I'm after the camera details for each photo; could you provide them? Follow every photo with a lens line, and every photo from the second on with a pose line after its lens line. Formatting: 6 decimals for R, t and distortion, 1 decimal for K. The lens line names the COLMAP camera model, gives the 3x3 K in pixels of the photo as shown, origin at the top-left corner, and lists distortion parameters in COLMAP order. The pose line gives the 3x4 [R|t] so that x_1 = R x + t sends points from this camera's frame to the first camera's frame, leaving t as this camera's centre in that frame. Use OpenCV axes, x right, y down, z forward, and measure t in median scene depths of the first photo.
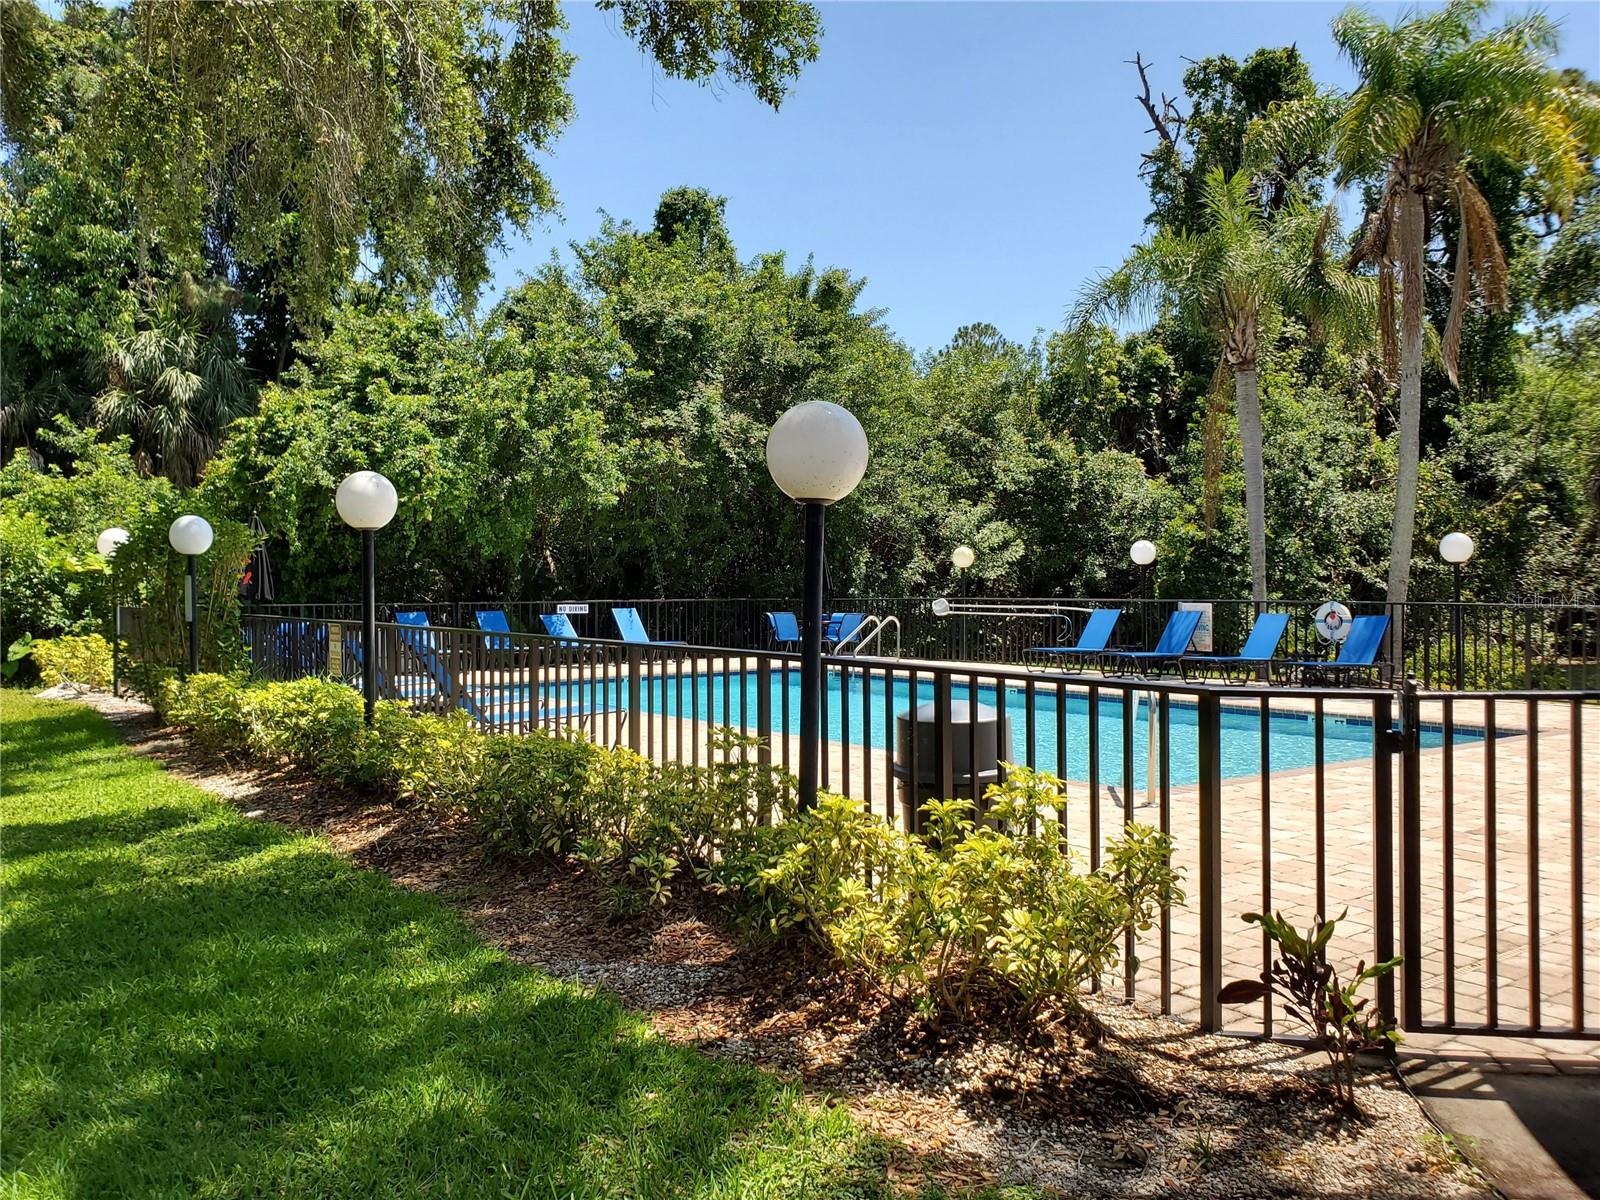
lens RADIAL K [[1173.7, 0, 800.0], [0, 1173.7, 600.0], [0, 0, 1]] dist [0.003894, -0.144906]
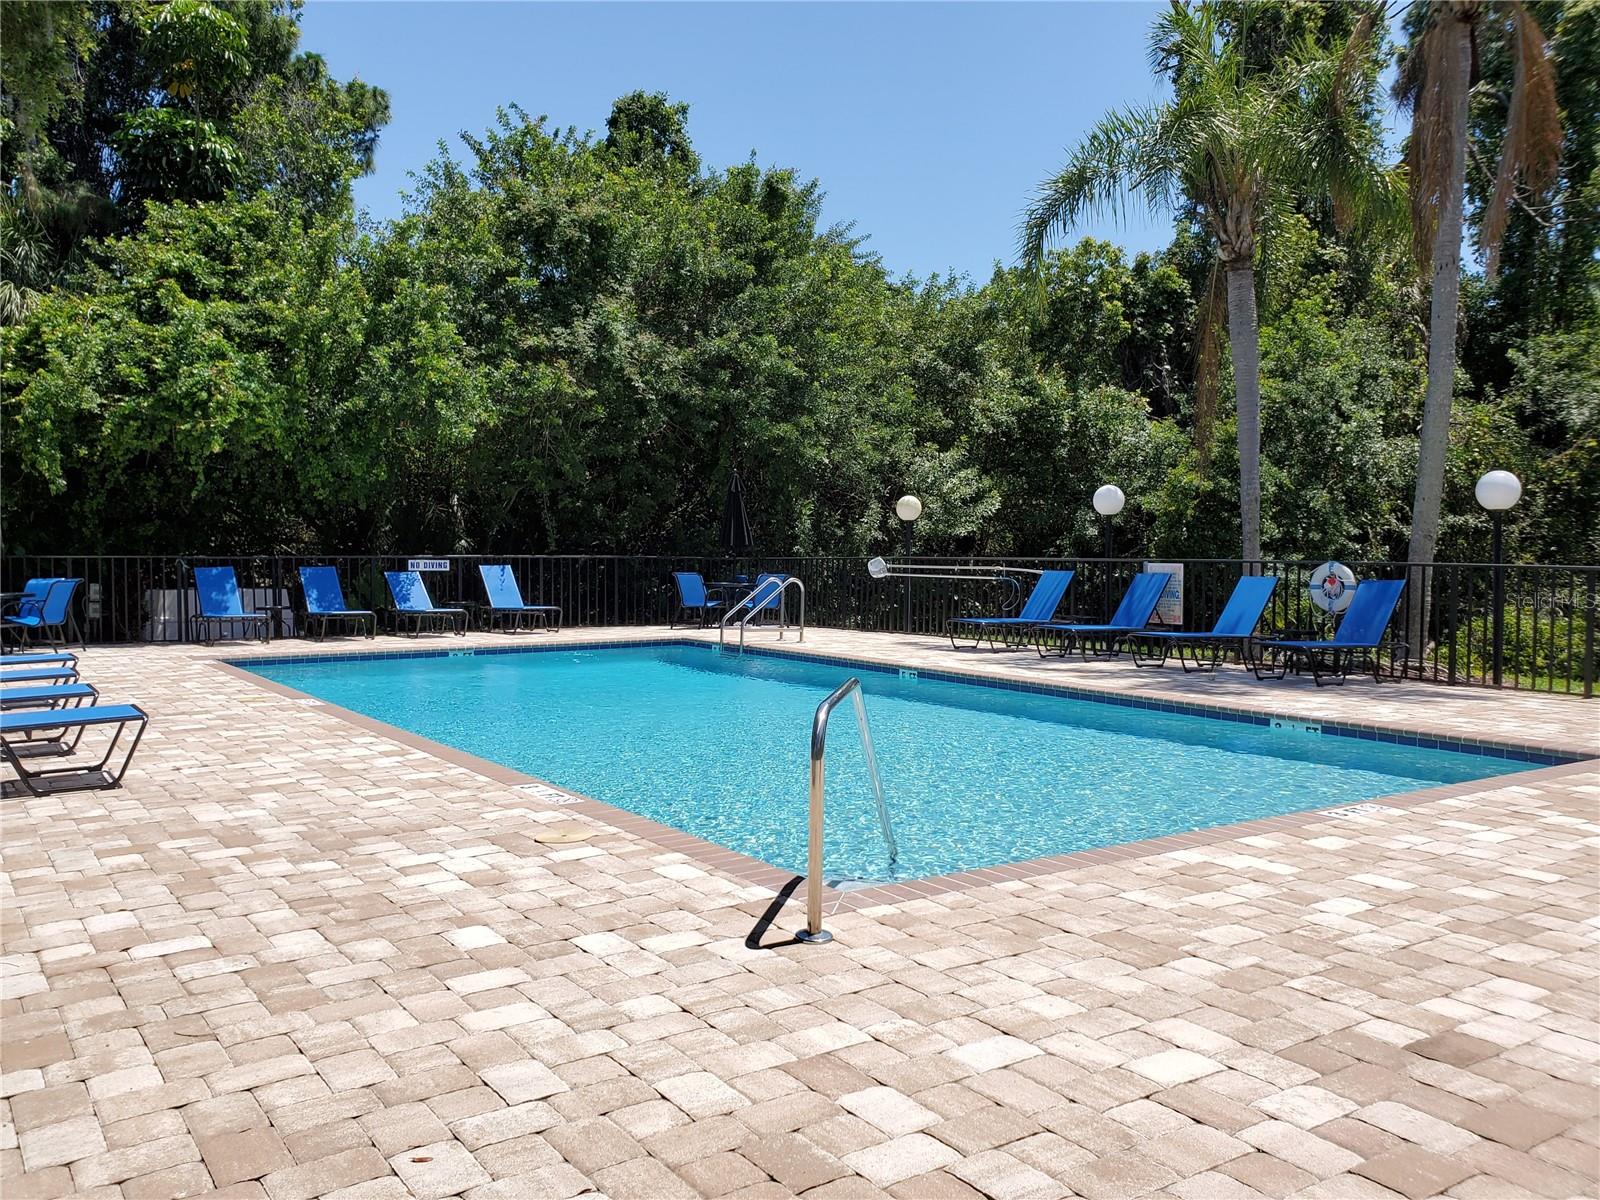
lens RADIAL K [[1251.1, 0, 800.0], [0, 1251.1, 600.0], [0, 0, 1]] dist [0.021795, -0.125696]
pose [[0.999888, 0.008516, -0.012297, 0.057344], [-0.008136, 0.999496, 0.030697, 0.001993], [0.012553, -0.030593, 0.999453, 0.086063]]
